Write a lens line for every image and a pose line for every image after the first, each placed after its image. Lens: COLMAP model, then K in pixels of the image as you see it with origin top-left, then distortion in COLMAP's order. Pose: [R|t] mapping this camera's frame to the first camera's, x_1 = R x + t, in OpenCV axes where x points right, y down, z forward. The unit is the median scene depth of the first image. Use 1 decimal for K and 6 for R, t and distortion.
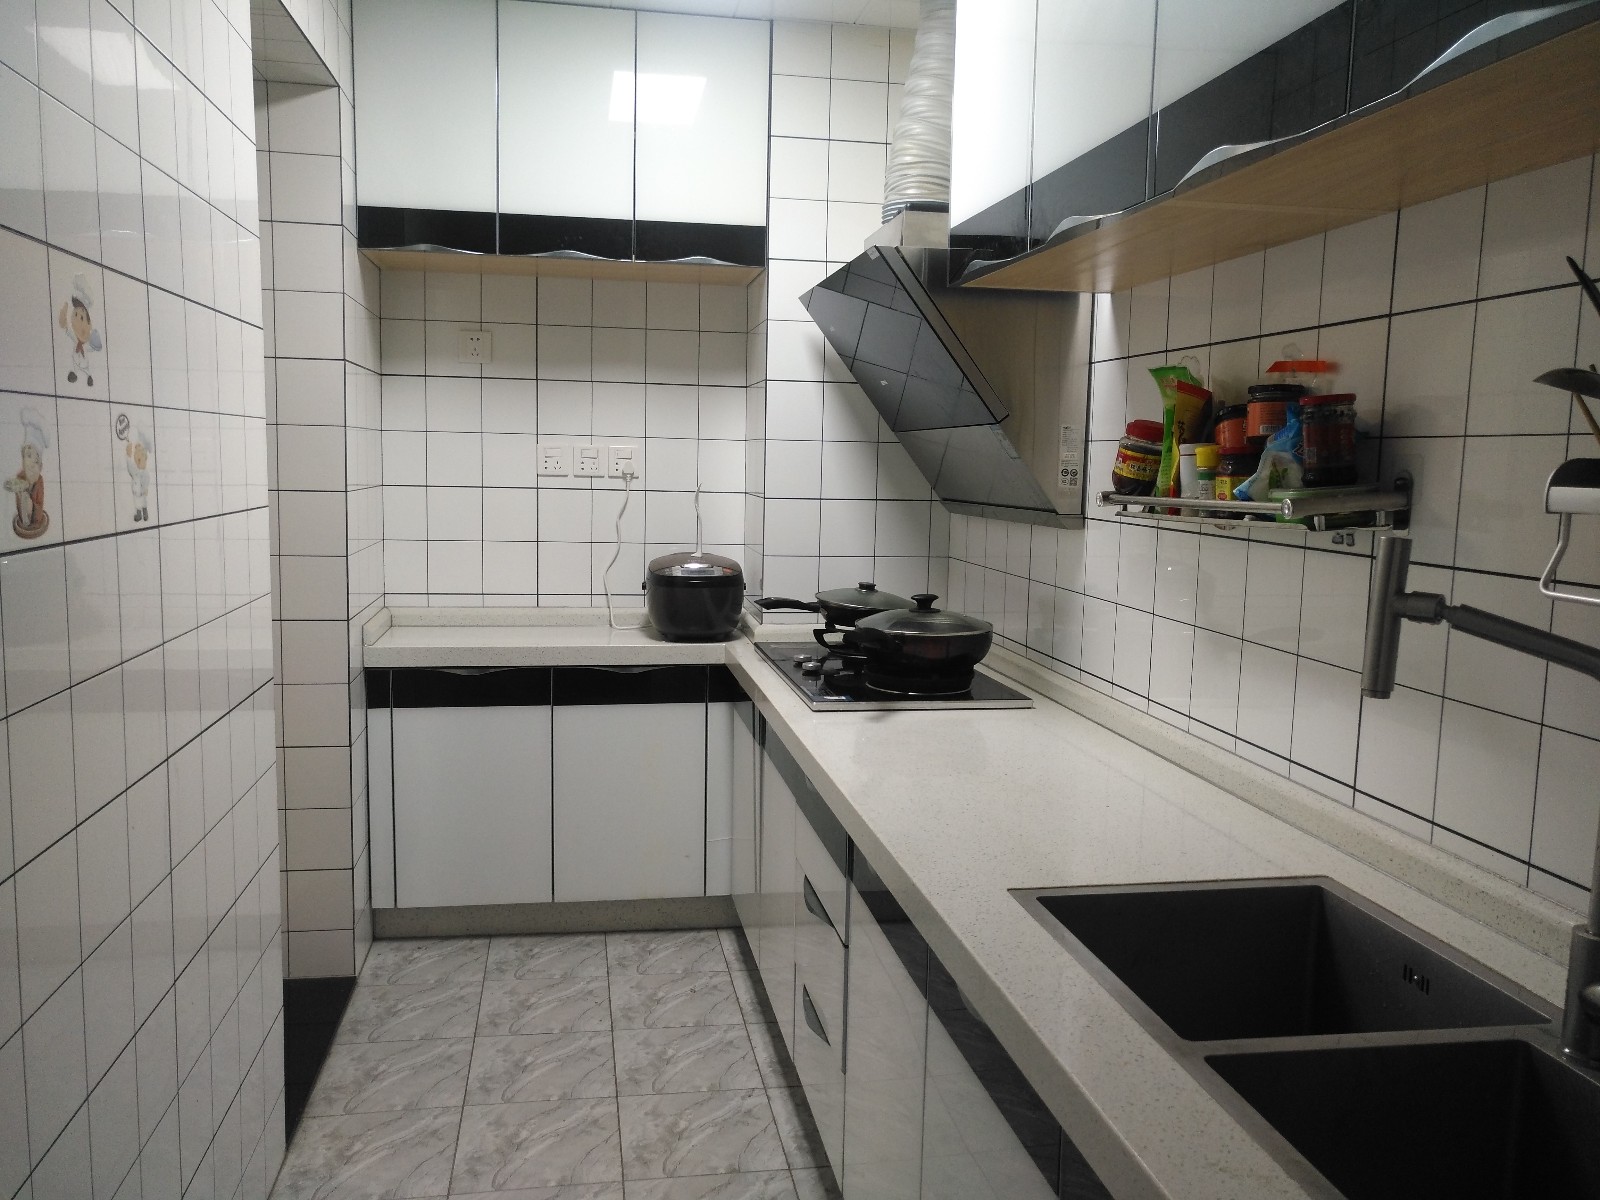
lens RADIAL K [[1269.5, 0, 803.4], [0, 1269.5, 609.9], [0, 0, 1]] dist [-0.002890, 0.001841]
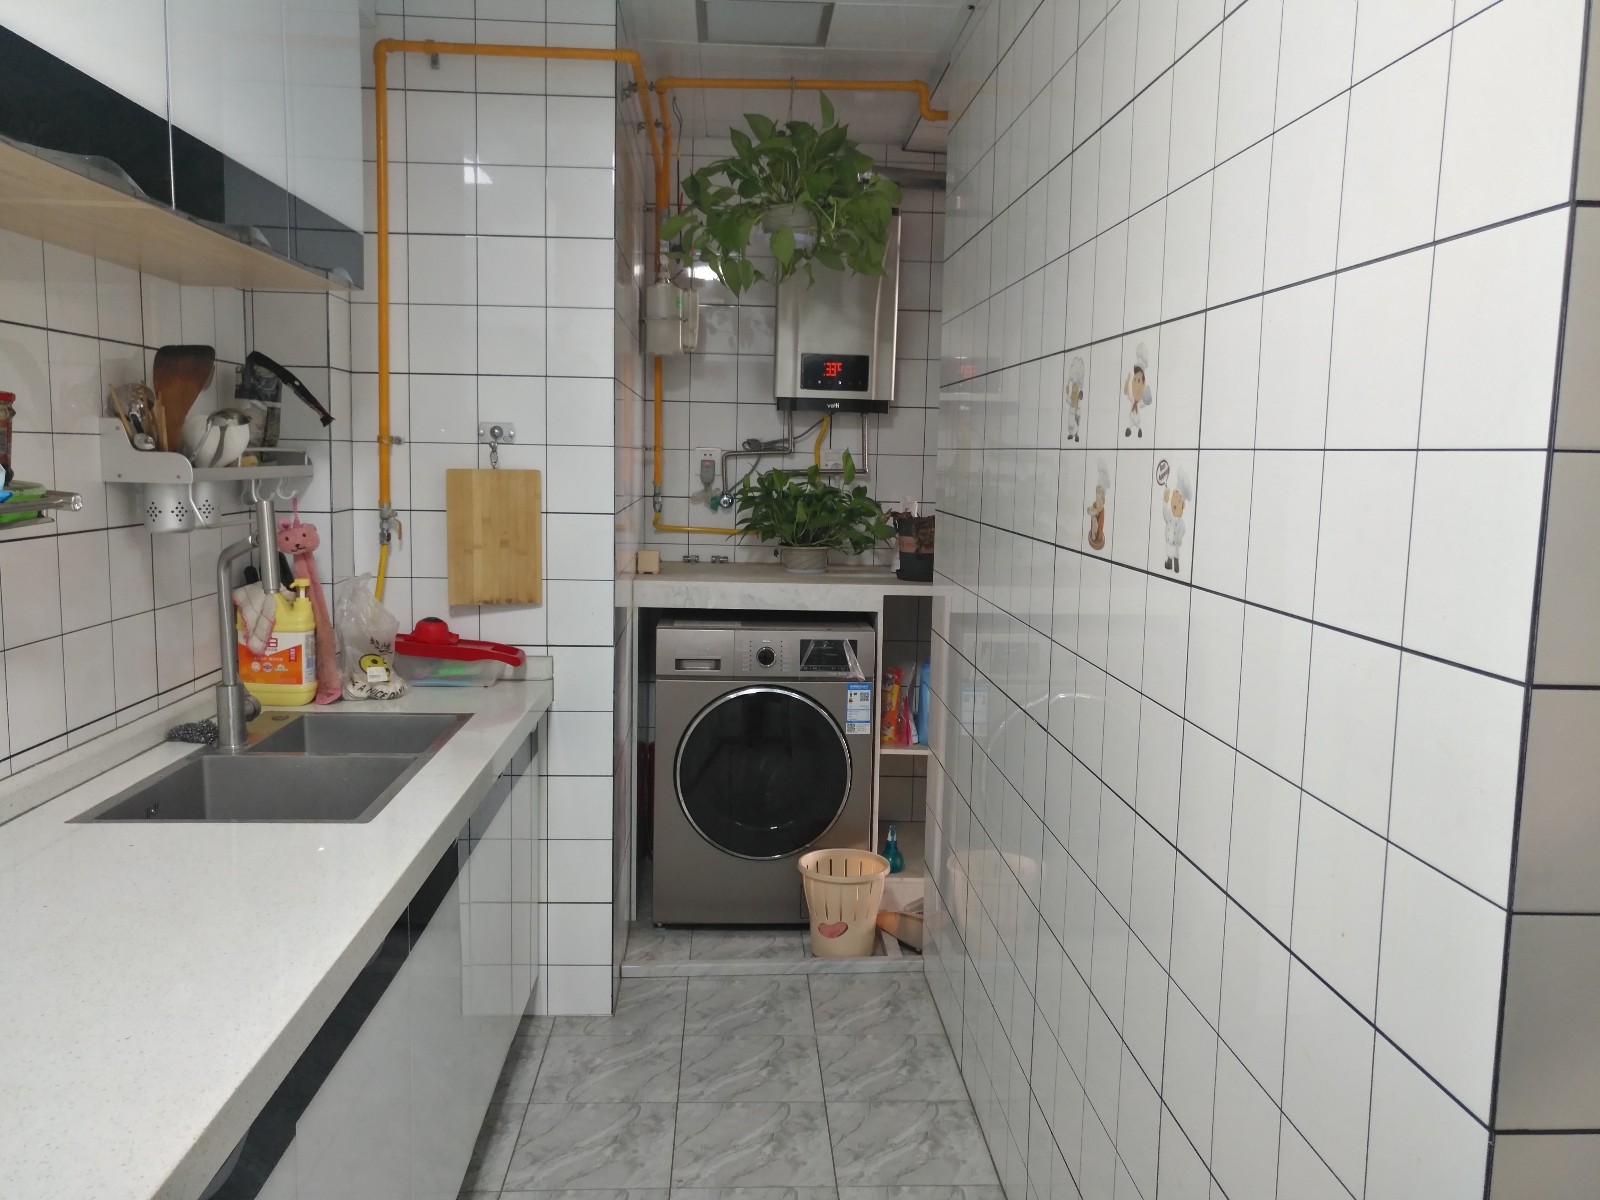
lens RADIAL K [[1269.5, 0, 804.3], [0, 1269.5, 602.6], [0, 0, 1]] dist [-0.002890, 0.001841]
pose [[-0.993559, -0.052551, 0.100391, -0.359177], [-0.027211, 0.970686, 0.238808, -0.279698], [-0.109998, 0.234538, -0.965864, 2.049830]]
